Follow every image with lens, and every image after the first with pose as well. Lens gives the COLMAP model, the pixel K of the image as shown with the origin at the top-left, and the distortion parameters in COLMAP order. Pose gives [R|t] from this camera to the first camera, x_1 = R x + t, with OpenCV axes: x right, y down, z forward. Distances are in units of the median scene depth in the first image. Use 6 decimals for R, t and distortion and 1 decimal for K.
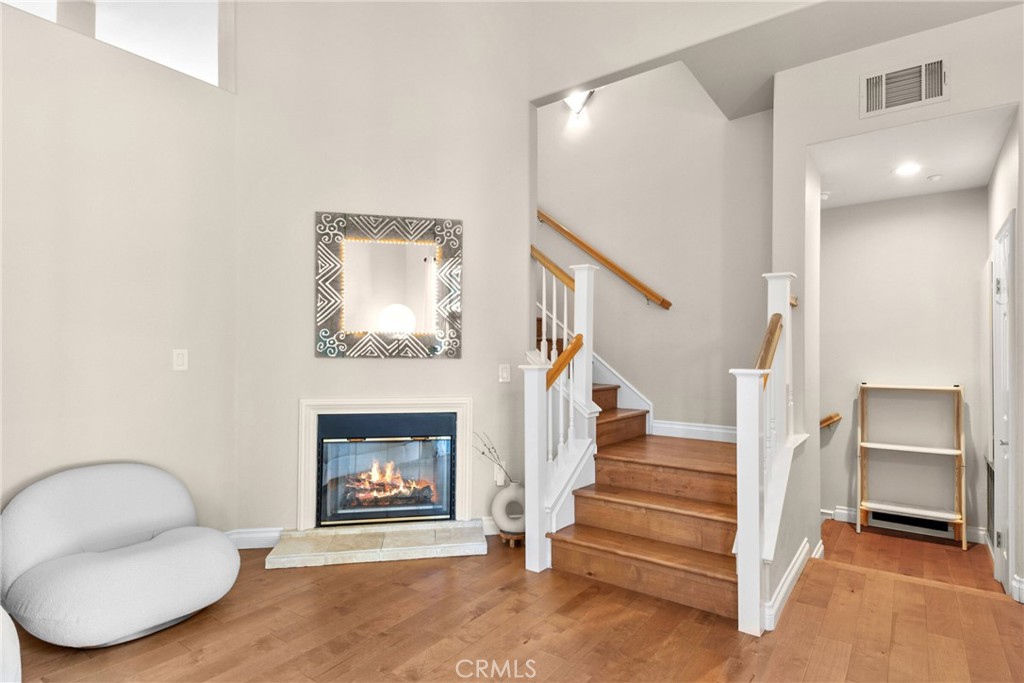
lens RADIAL K [[541.5, 0, 518.2], [0, 541.5, 343.2], [0, 0, 1]] dist [0.000647, -0.001701]
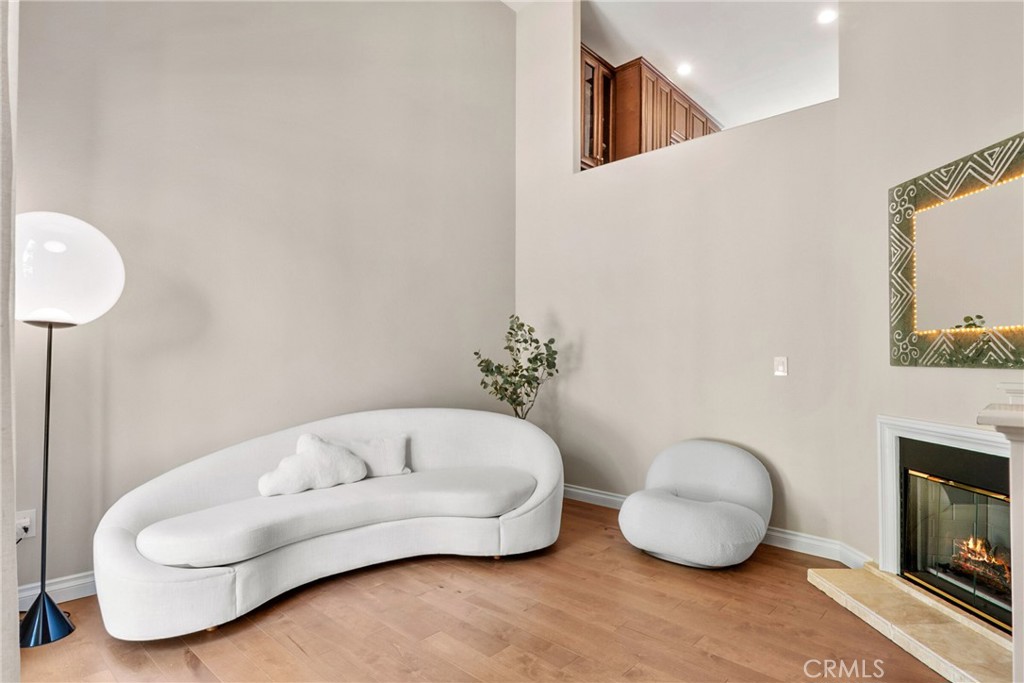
lens RADIAL K [[541.5, 0, 518.4], [0, 541.5, 348.4], [0, 0, 1]] dist [0.000647, -0.001701]
pose [[-0.152708, -0.025372, -0.987946, 0.518877], [0.009341, 0.999589, -0.027115, 0.016908], [0.988227, -0.013369, -0.152408, 0.561988]]
